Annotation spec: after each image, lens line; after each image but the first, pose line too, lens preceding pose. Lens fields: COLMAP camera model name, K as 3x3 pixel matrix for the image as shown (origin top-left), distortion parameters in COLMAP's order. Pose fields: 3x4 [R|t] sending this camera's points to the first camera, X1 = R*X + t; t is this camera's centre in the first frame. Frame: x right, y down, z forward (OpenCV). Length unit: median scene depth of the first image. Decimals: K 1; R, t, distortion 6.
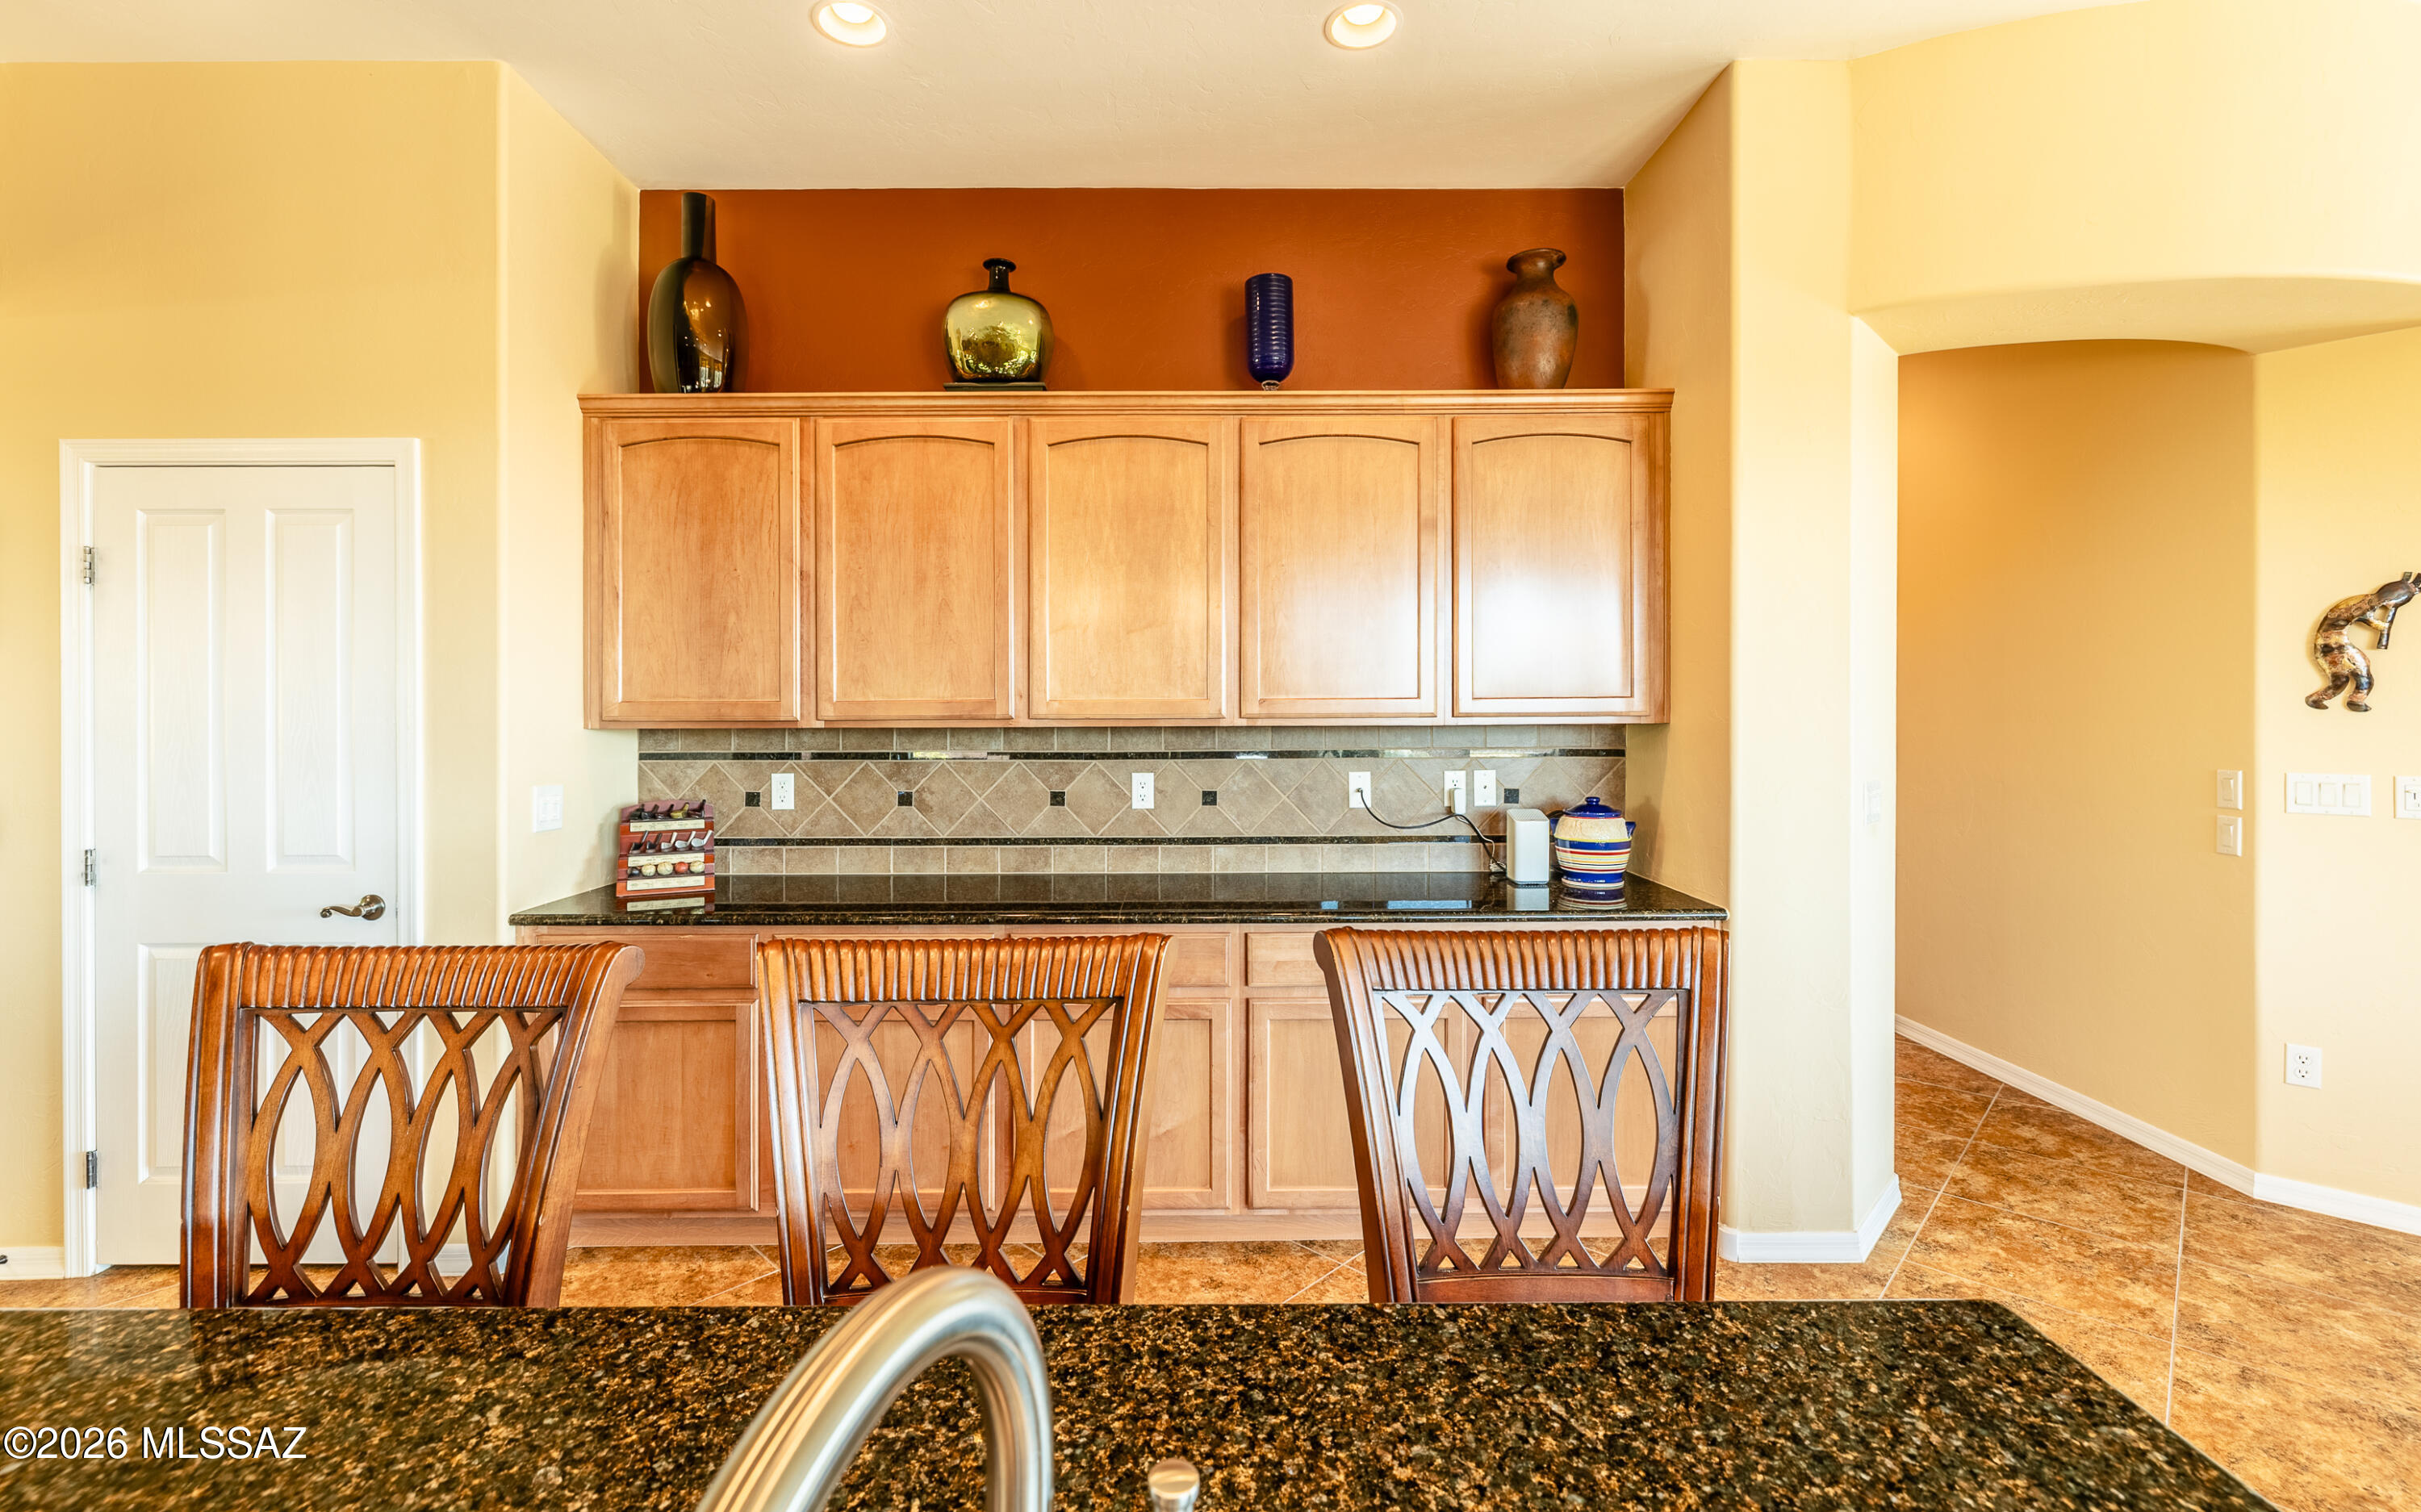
lens RADIAL K [[1029.7, 0, 1218.9], [0, 1029.7, 692.3], [0, 0, 1]] dist [0.001594, -0.000027]
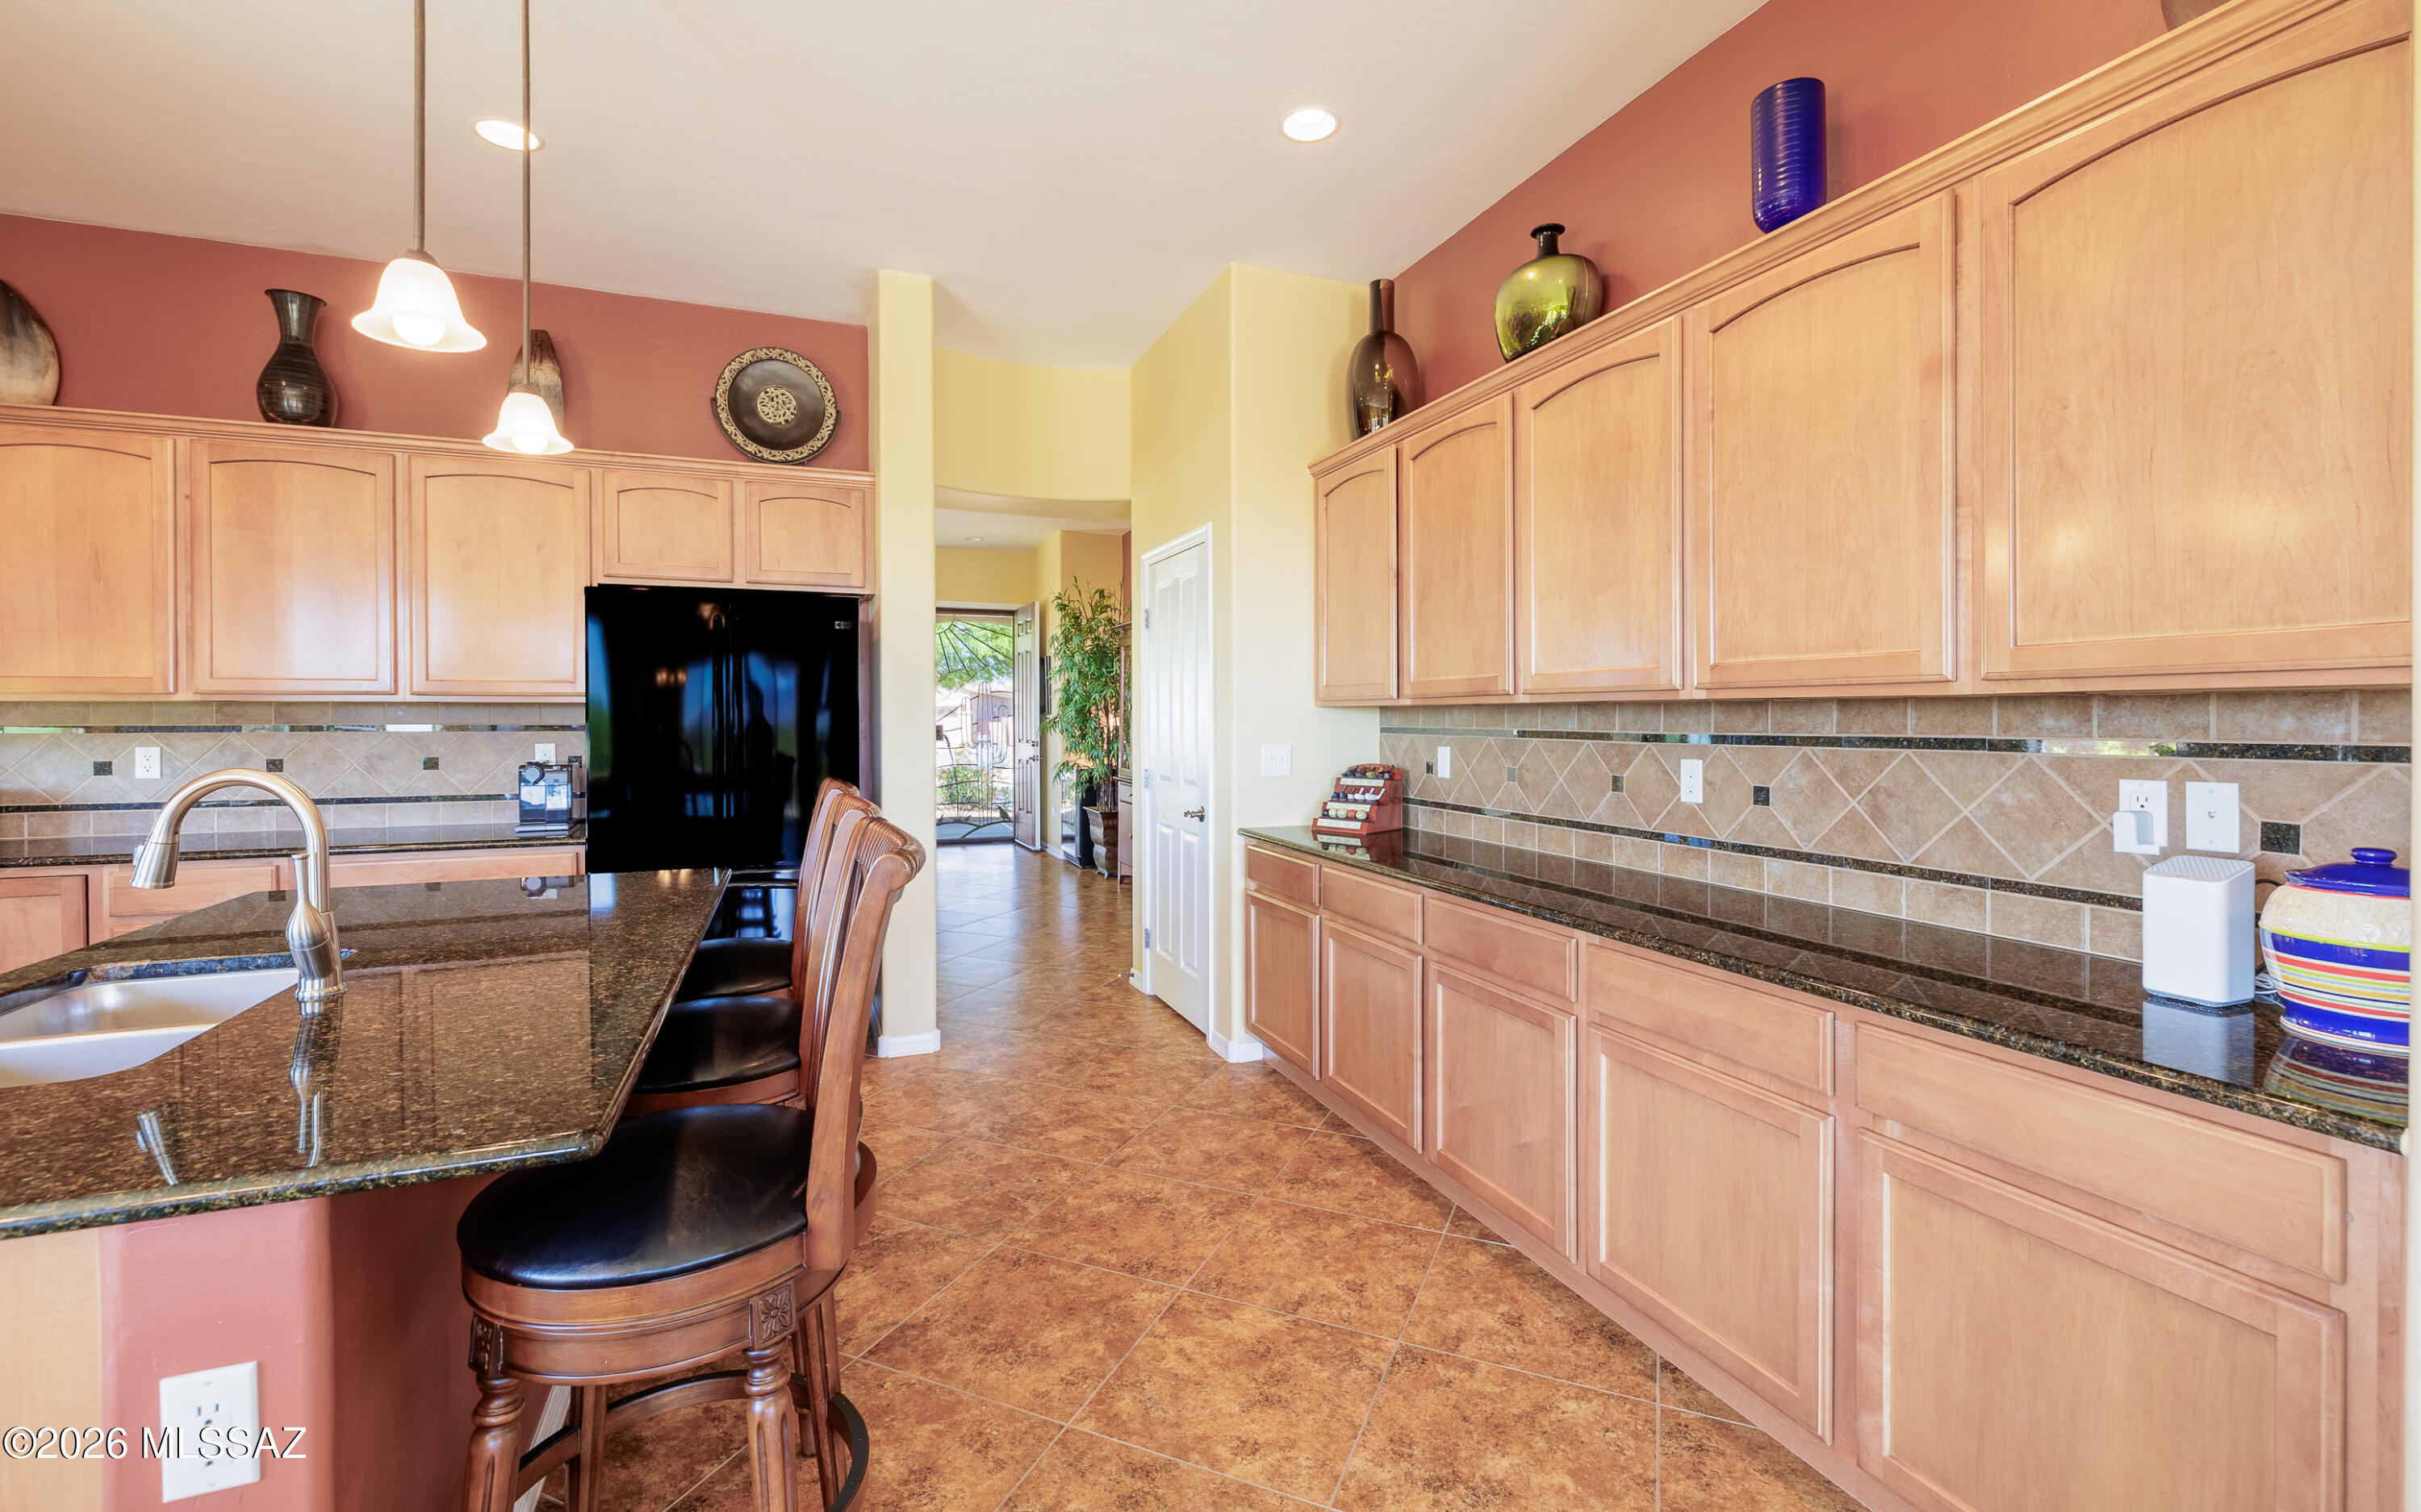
lens RADIAL K [[1029.7, 0, 1183.3], [0, 1029.7, 704.8], [0, 0, 1]] dist [0.001594, -0.000027]
pose [[0.352768, -0.004591, -0.935700, 0.560969], [0.017311, 0.999849, 0.001620, 0.025748], [0.935551, -0.016769, 0.352794, 0.324725]]
